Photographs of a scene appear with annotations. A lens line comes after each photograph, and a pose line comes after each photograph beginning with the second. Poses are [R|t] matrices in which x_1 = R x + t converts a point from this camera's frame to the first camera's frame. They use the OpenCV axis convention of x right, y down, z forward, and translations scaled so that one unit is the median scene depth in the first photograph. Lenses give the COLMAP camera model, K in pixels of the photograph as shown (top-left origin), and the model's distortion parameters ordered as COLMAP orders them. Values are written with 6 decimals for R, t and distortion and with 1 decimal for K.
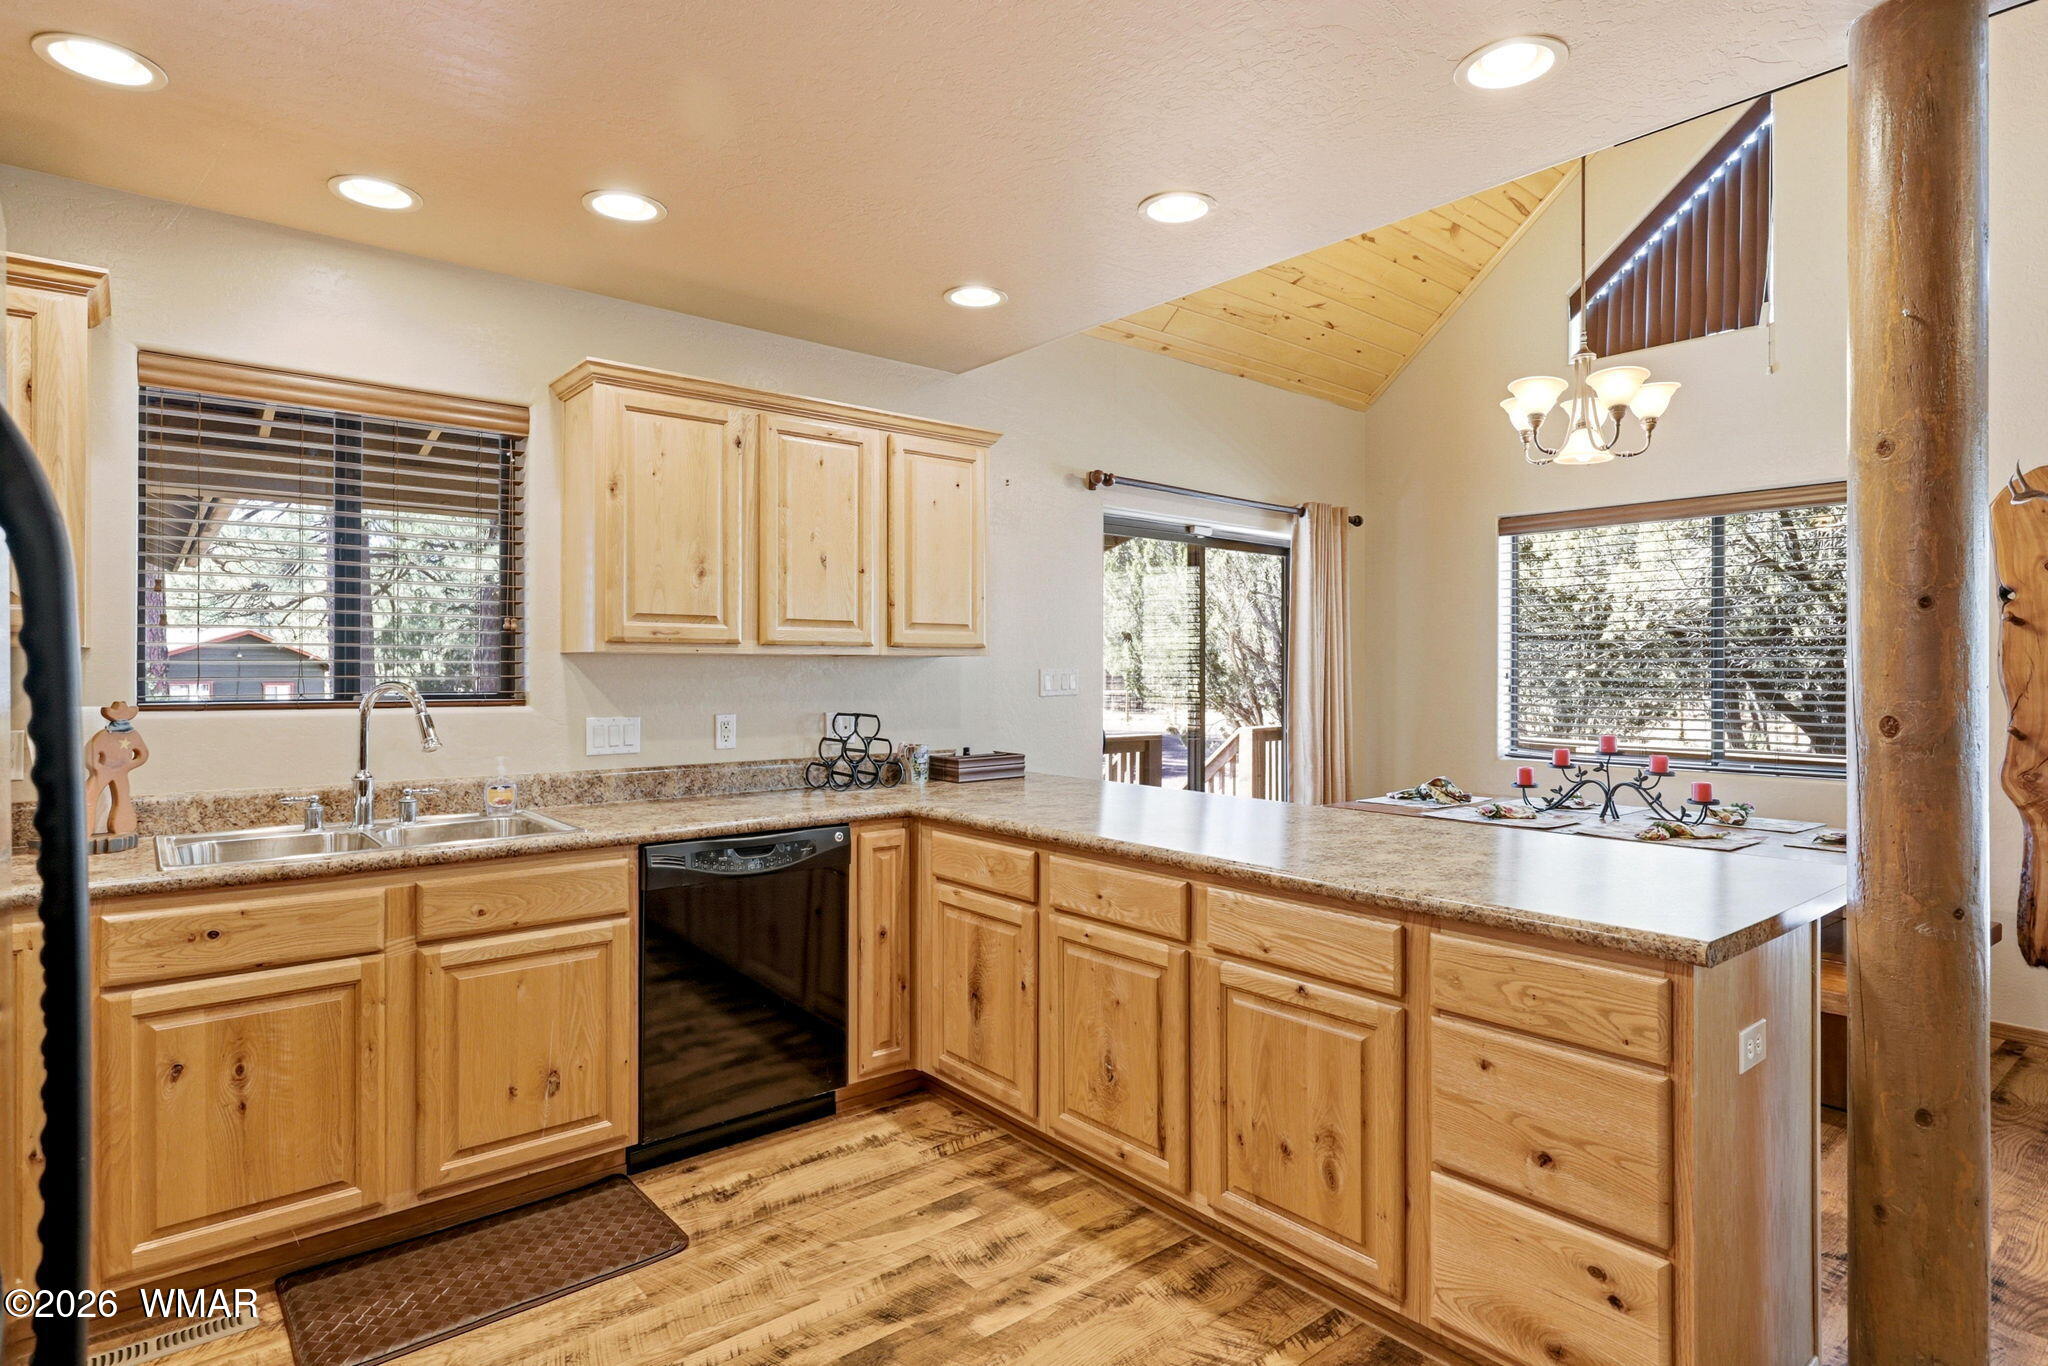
lens RADIAL K [[1087.3, 0, 1034.6], [0, 1087.3, 673.1], [0, 0, 1]] dist [-0.003370, 0.001979]
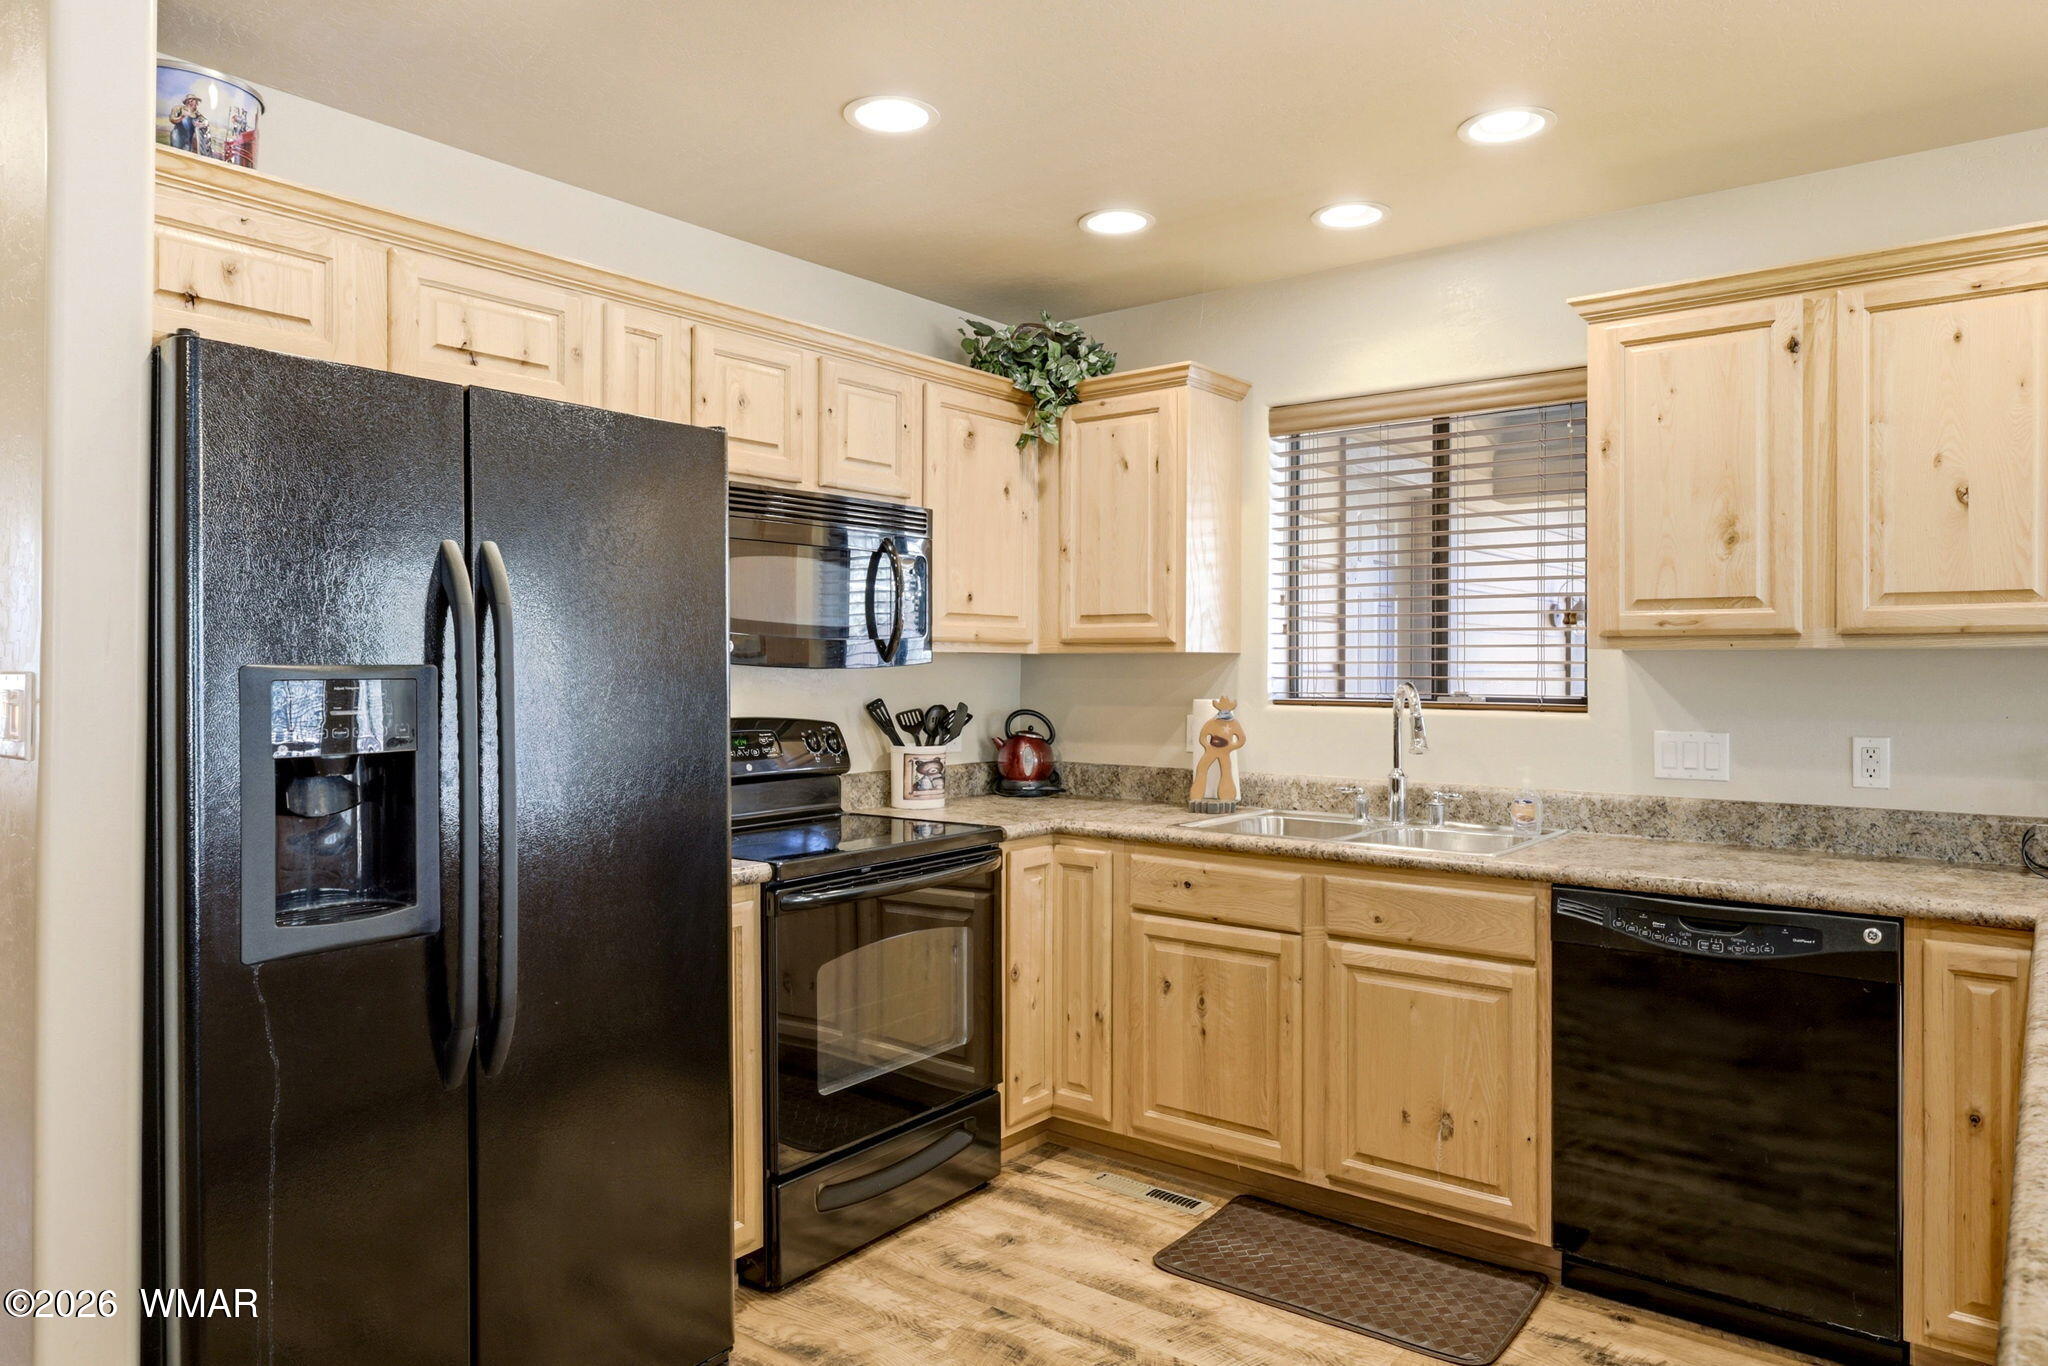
lens RADIAL K [[1308.9, 0, 1027.8], [0, 1308.9, 669.5], [0, 0, 1]] dist [0.010948, -0.002323]
pose [[0.209388, 0.003545, -0.977826, 0.457501], [-0.002199, 0.999993, 0.003154, -0.006446], [0.977830, 0.001490, 0.209395, 0.350514]]
